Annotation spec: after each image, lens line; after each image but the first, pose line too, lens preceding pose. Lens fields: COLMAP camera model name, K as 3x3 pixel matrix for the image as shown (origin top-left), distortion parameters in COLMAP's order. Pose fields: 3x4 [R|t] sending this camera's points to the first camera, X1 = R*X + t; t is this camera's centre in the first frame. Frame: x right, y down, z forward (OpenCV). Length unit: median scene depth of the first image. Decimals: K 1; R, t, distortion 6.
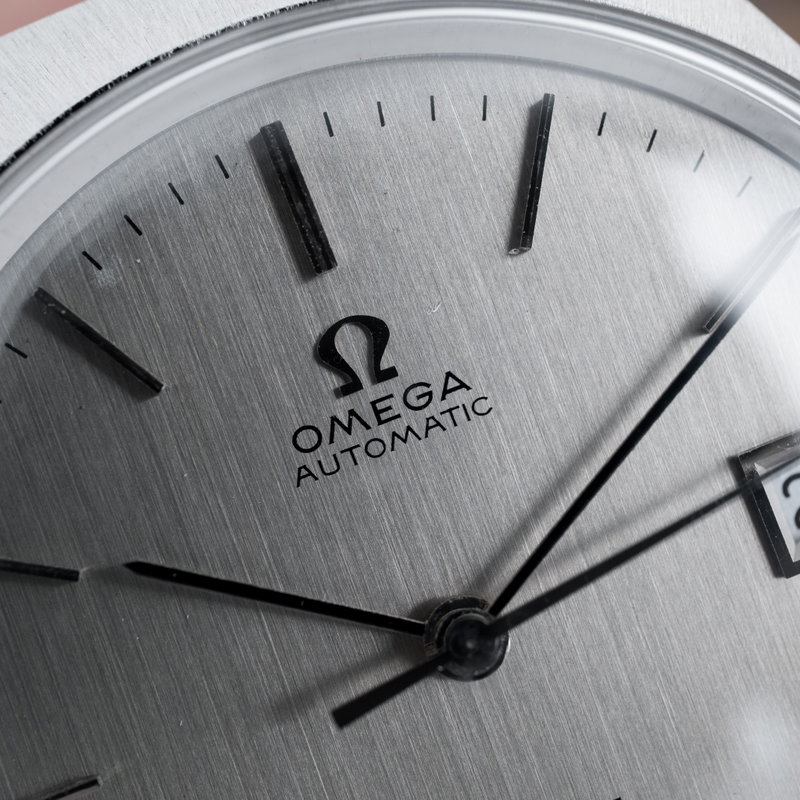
lens RADIAL K [[1695.2, 0, 400.0], [0, 1695.2, 400.0], [0, 0, 1]] dist [0.058335, 0.556259]
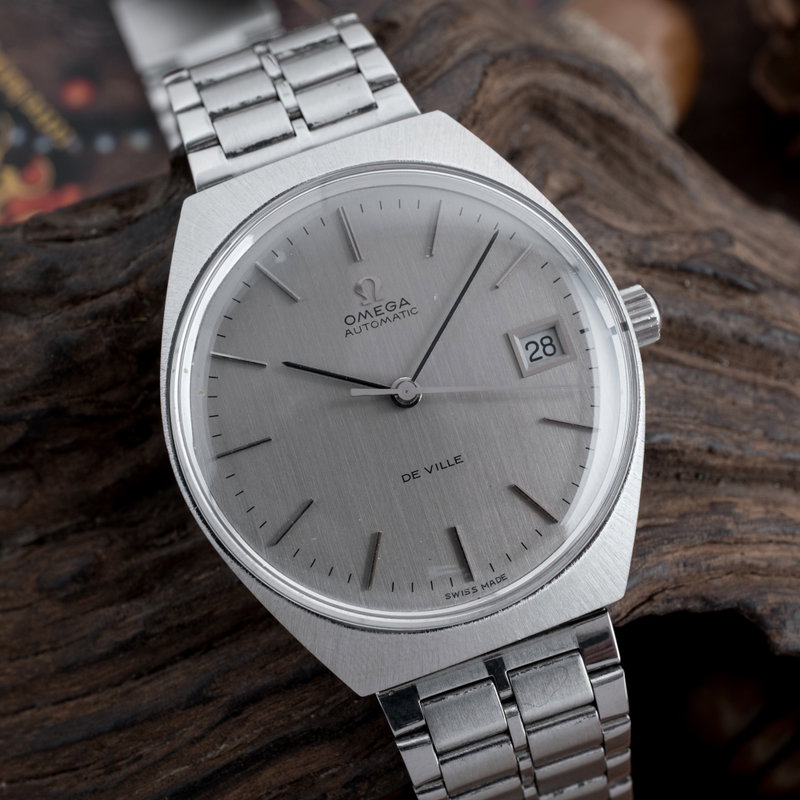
lens RADIAL K [[1695.2, 0, 400.0], [0, 1695.2, 400.0], [0, 0, 1]] dist [0.058335, 0.556259]
pose [[0.999278, 0.028673, -0.024932, 0.097536], [-0.030928, 0.994962, -0.095362, 0.407366], [0.022072, 0.096064, 0.995130, -1.705520]]
